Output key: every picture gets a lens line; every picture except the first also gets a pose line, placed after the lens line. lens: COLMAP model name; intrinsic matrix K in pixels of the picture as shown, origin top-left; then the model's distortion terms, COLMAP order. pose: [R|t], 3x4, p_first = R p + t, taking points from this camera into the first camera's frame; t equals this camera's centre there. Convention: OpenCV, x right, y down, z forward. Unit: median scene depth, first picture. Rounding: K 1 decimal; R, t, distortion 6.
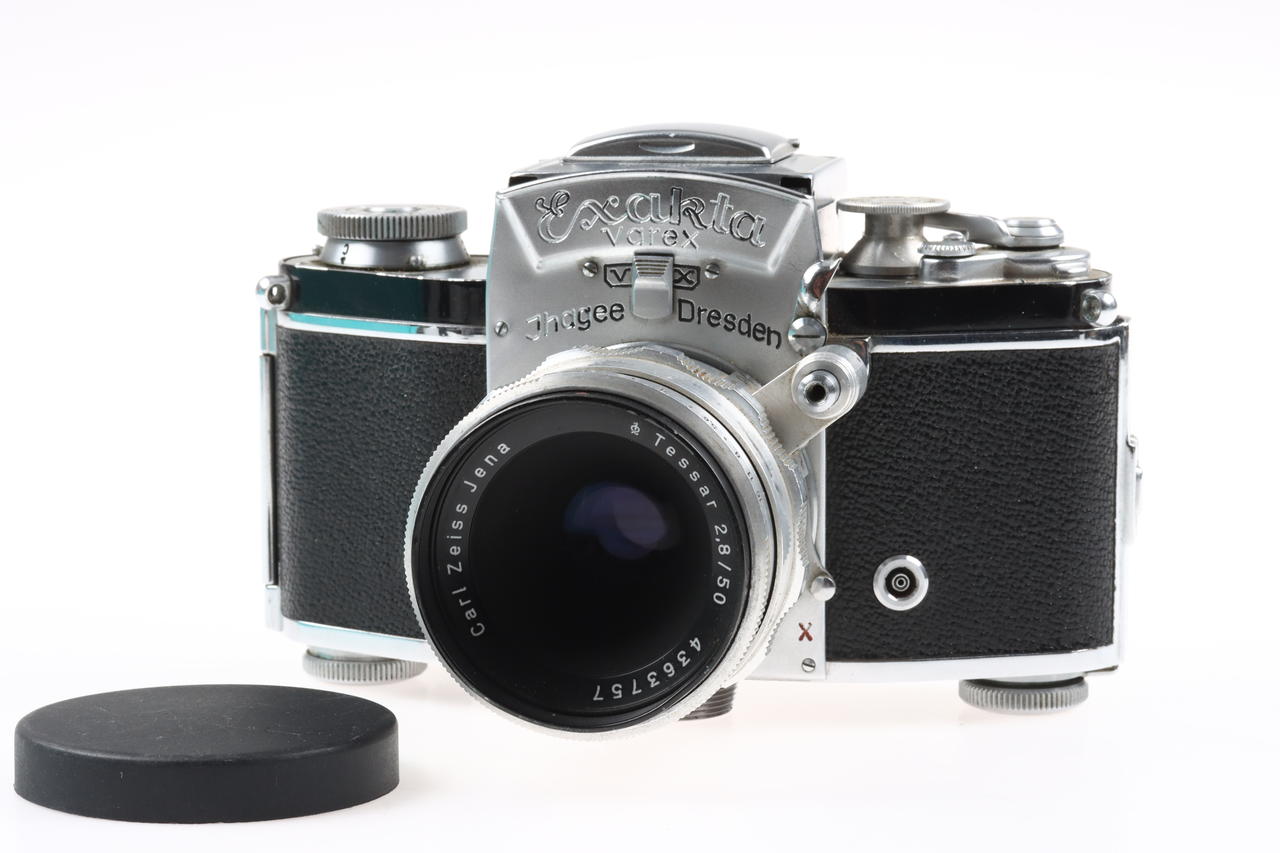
lens RADIAL K [[4151.1, 0, 640.0], [0, 4151.1, 426.5], [0, 0, 1]] dist [0.029901, 3.165069]
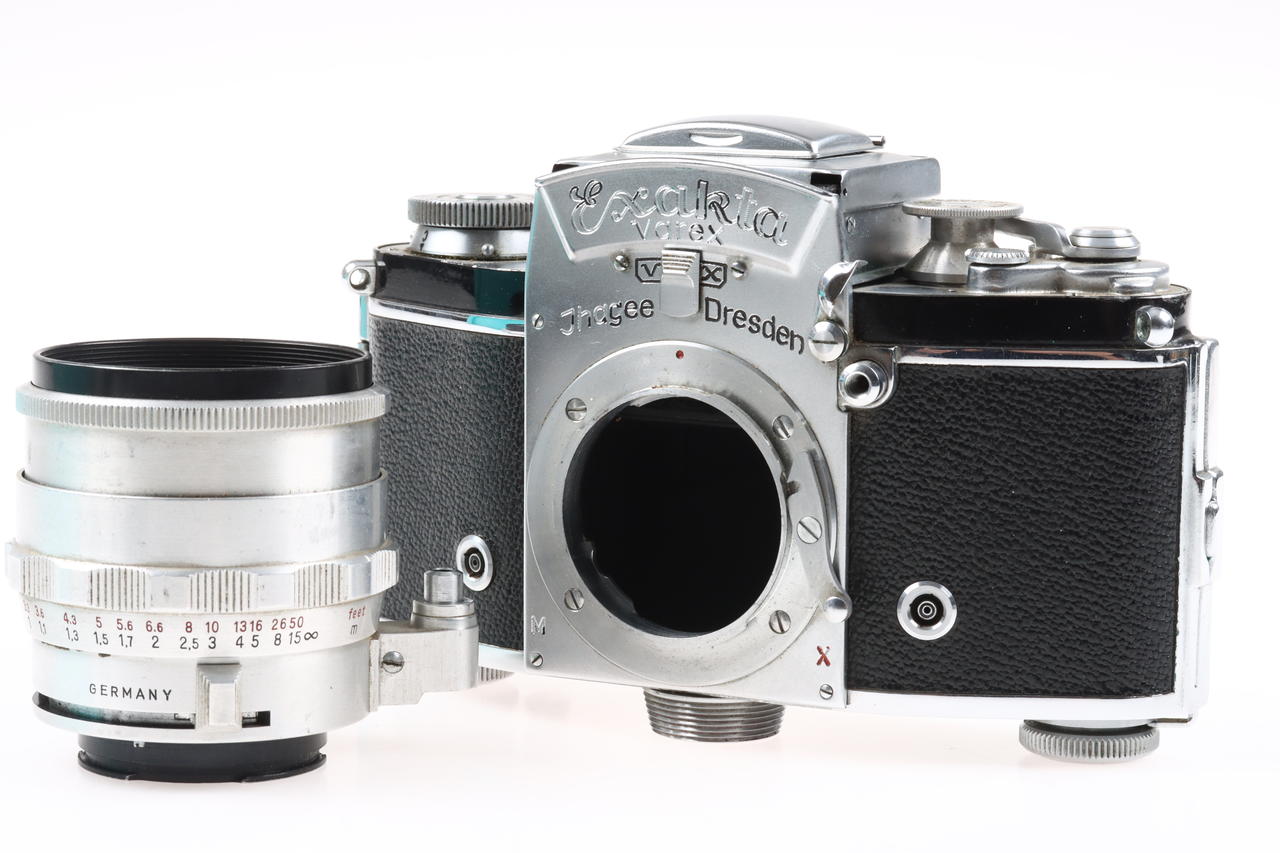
lens RADIAL K [[4151.1, 0, 640.0], [0, 4151.1, 426.5], [0, 0, 1]] dist [0.029901, 3.165069]
pose [[0.960696, 0.050022, -0.273057, 0.253347], [-0.052878, 0.998596, -0.003104, 0.002546], [0.272519, 0.017421, 0.961993, 0.081149]]
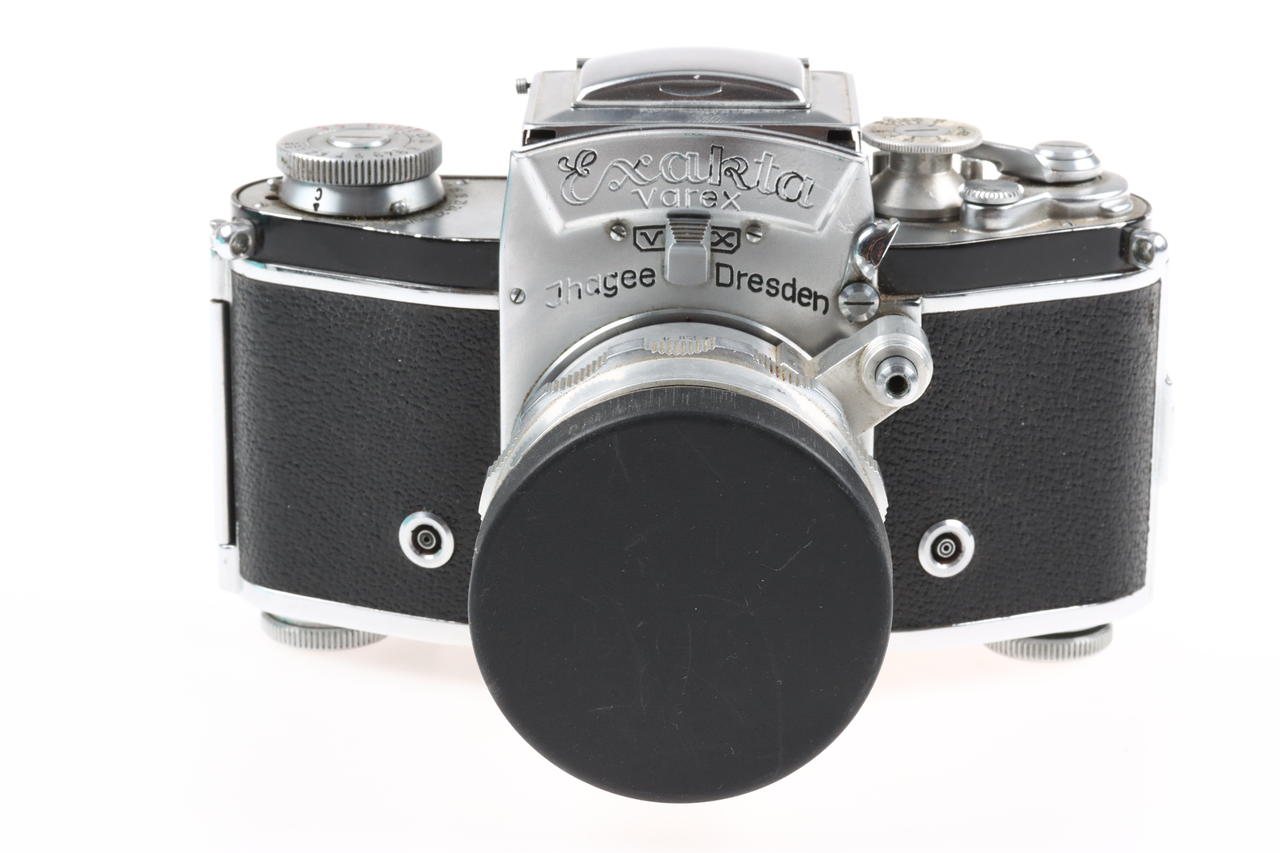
lens RADIAL K [[4151.1, 0, 640.0], [0, 4151.1, 426.5], [0, 0, 1]] dist [0.029901, 3.165069]
pose [[0.982834, -0.047208, 0.178353, -0.171216], [0.016954, 0.985729, 0.167485, -0.147752], [-0.183714, -0.161586, 0.969608, 0.105244]]
